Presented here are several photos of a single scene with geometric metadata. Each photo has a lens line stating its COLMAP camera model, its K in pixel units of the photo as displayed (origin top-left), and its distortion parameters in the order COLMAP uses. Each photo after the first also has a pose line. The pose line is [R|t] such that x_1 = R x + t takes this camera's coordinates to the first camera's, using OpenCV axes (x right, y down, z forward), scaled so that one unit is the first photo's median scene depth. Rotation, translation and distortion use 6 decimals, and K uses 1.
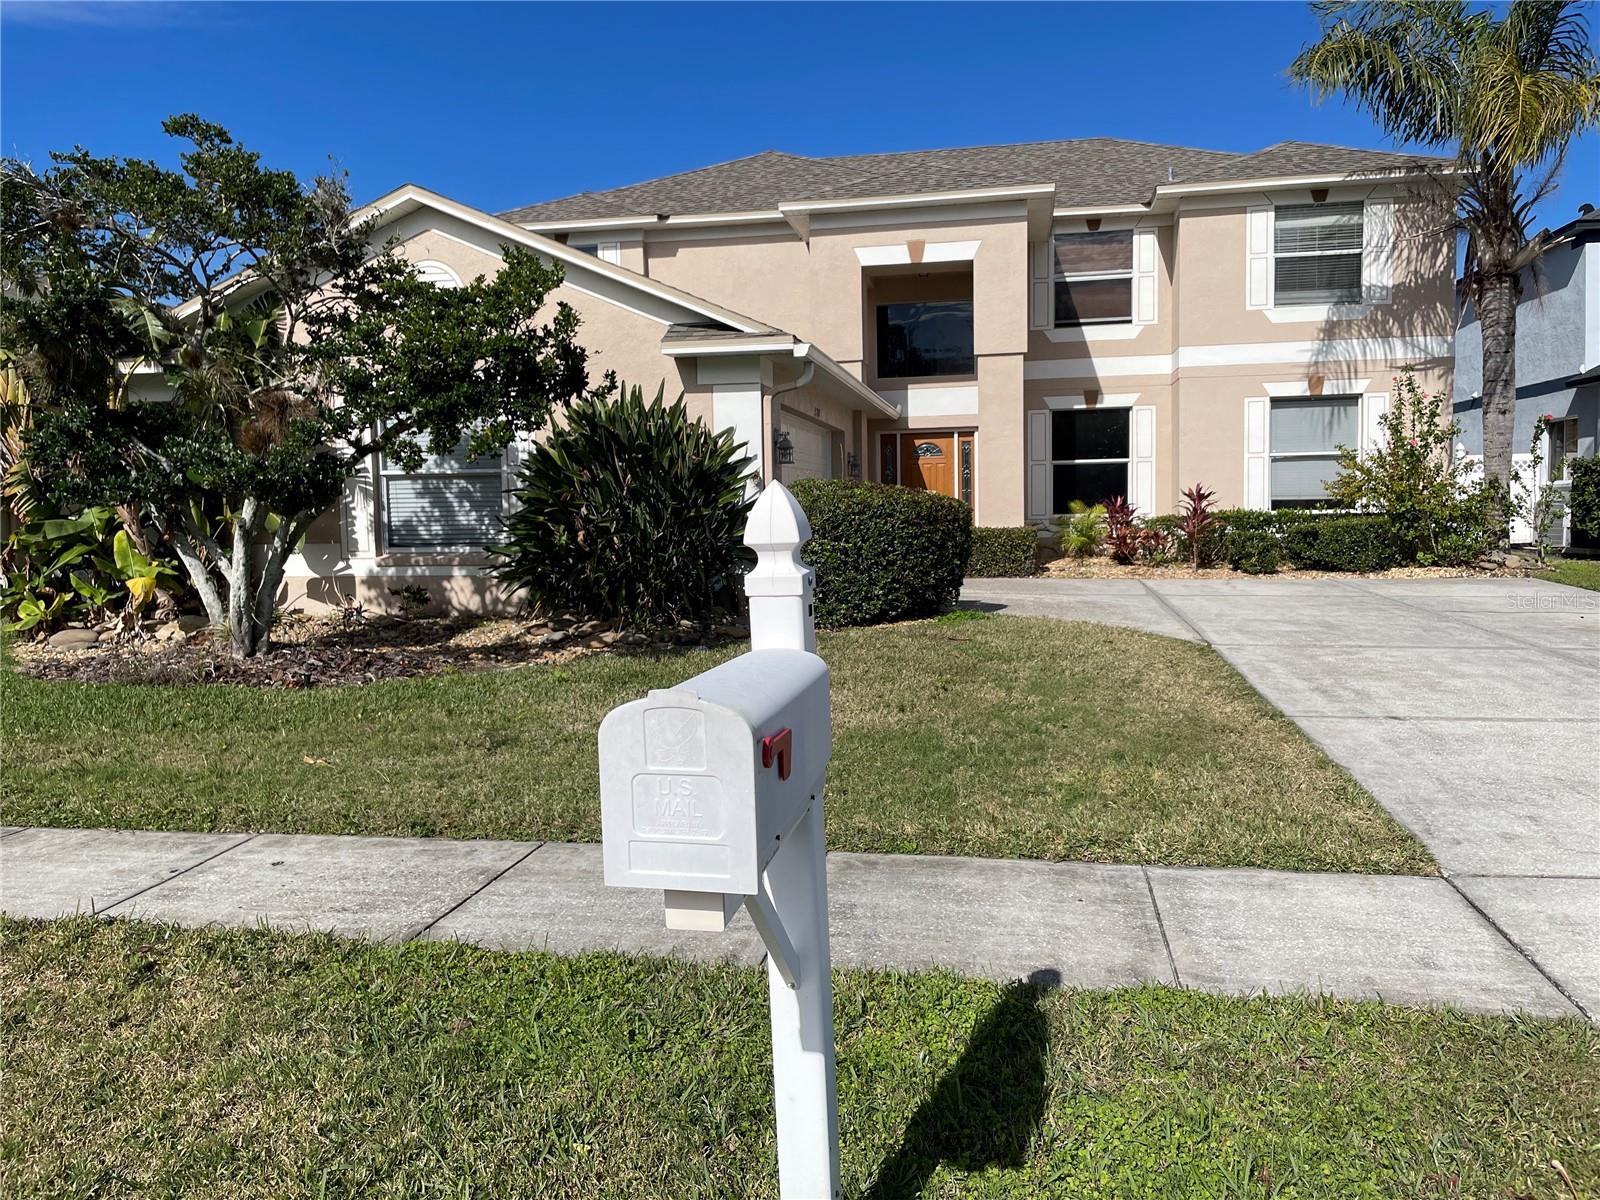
lens RADIAL K [[1199.8, 0, 800.0], [0, 1199.8, 600.0], [0, 0, 1]] dist [0.083386, -0.108745]
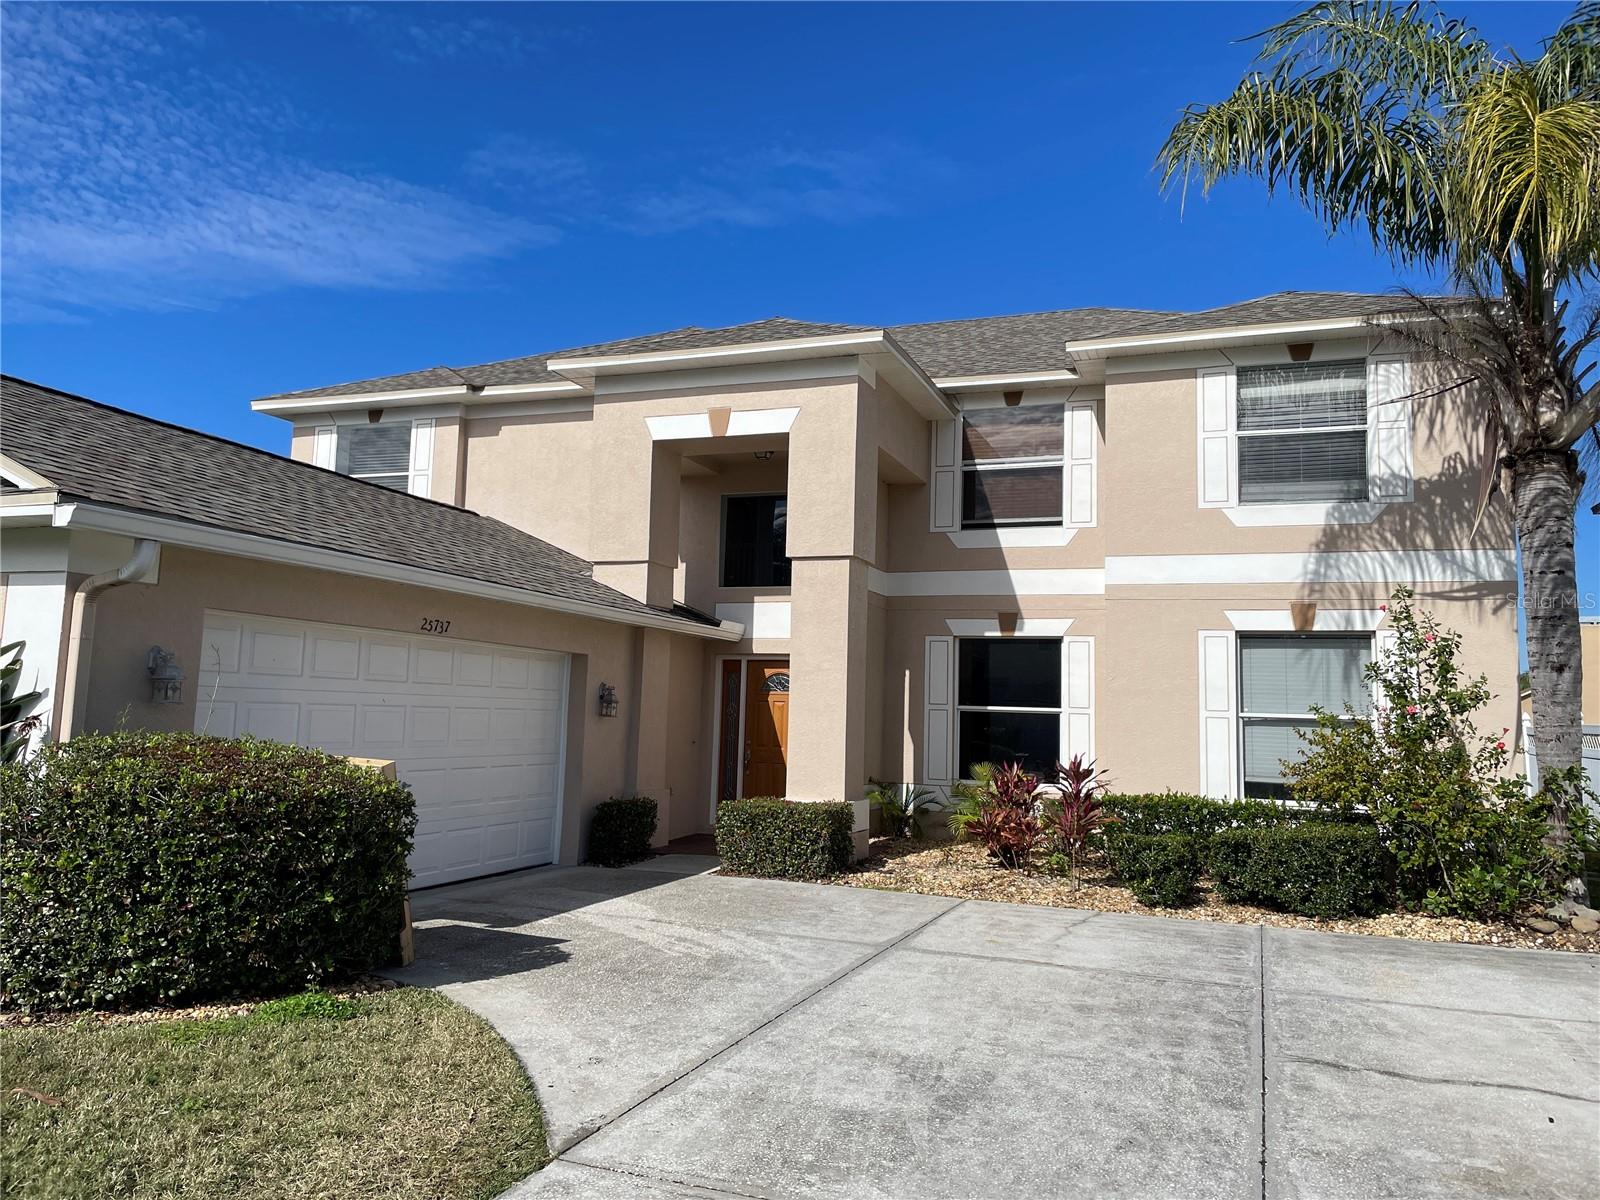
lens RADIAL K [[1199.8, 0, 800.0], [0, 1199.8, 600.0], [0, 0, 1]] dist [0.083386, -0.108745]
pose [[0.982423, 0.029260, -0.184360, 0.271981], [-0.061743, 0.982984, -0.173004, -0.050642], [0.176161, 0.181346, 0.967513, 0.289964]]
